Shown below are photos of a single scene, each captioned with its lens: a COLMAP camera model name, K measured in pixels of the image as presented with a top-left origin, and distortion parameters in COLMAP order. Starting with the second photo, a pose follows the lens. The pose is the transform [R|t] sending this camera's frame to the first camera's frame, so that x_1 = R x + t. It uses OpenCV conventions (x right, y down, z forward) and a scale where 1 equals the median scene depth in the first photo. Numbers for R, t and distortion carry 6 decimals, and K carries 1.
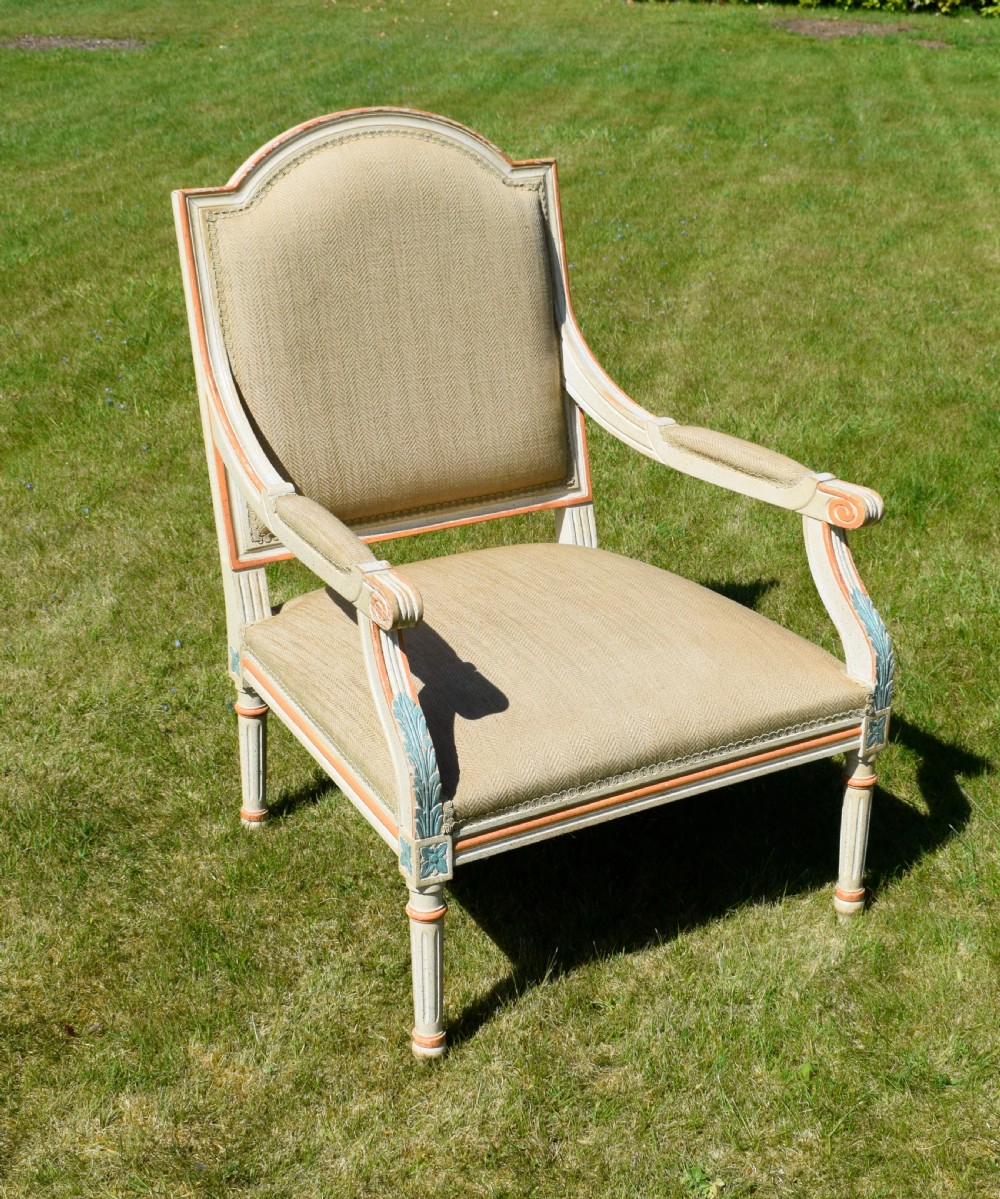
lens RADIAL K [[1888.4, 0, 518.1], [0, 1888.4, 601.4], [0, 0, 1]] dist [-0.019945, -0.040077]
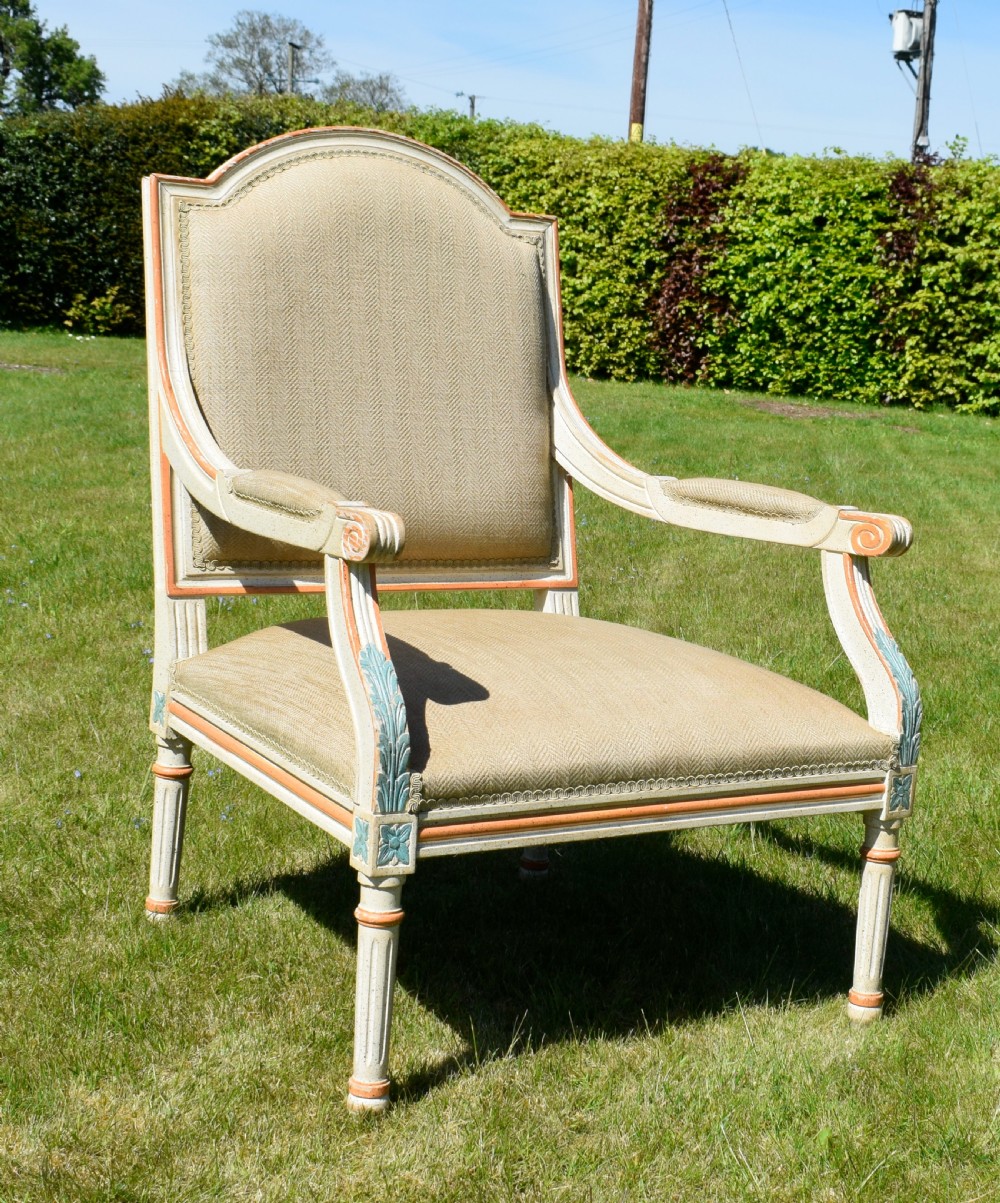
lens RADIAL K [[2089.0, 0, 634.7], [0, 2089.0, 539.2], [0, 0, 1]] dist [-0.012486, -0.089793]
pose [[0.994283, 0.063405, 0.085910, -0.023200], [-0.038746, 0.964005, -0.263046, 0.213777], [-0.099496, 0.258214, 0.960951, 0.052037]]
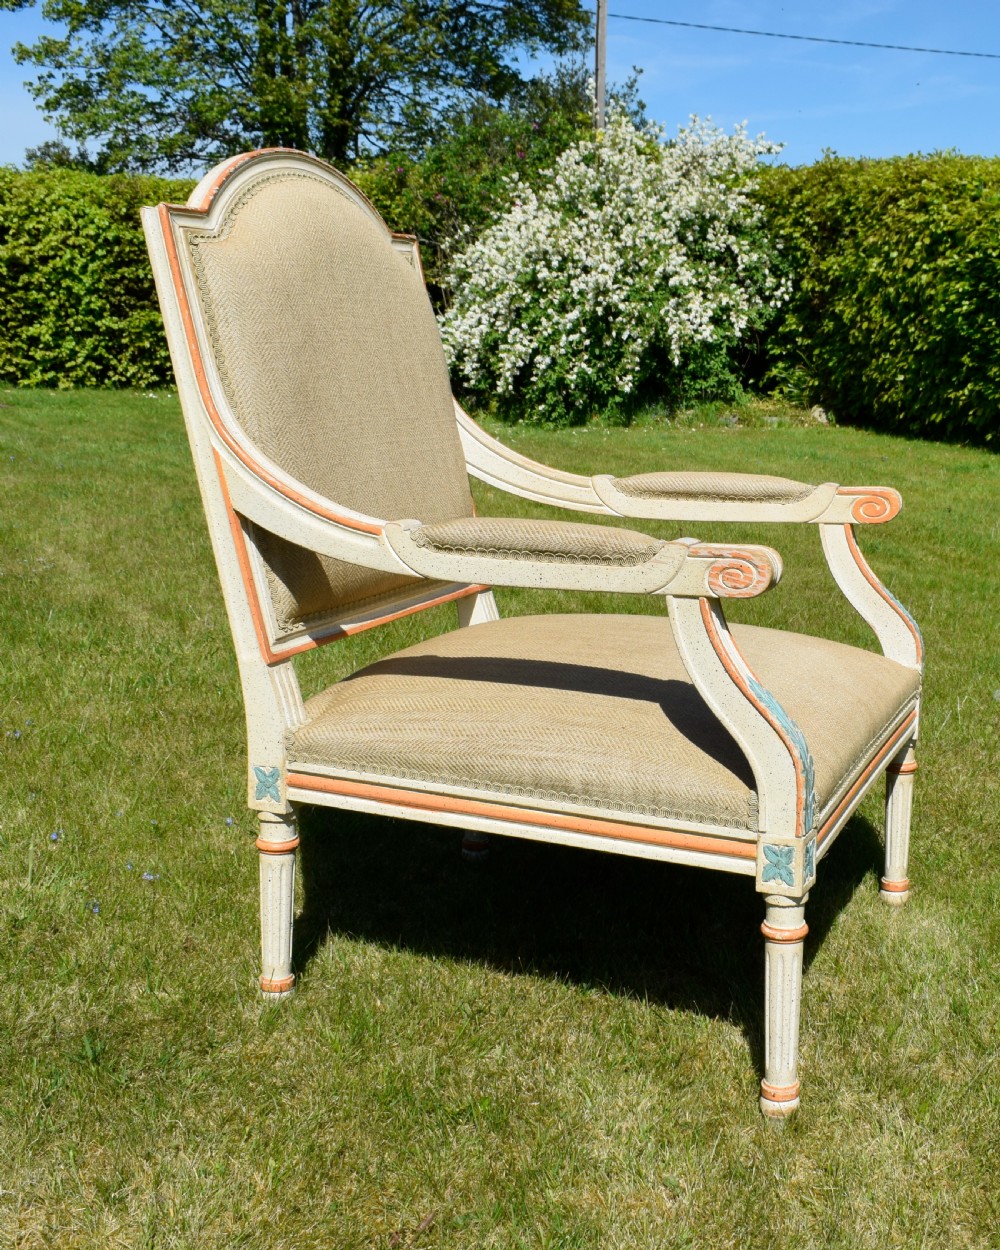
lens RADIAL K [[1582.3, 0, 667.2], [0, 1582.3, 629.9], [0, 0, 1]] dist [-0.019683, -0.020107]
pose [[0.758457, -0.110099, 0.642356, -0.480671], [0.225222, 0.969181, -0.099813, 0.079444], [-0.611570, 0.220377, 0.759879, 0.397652]]
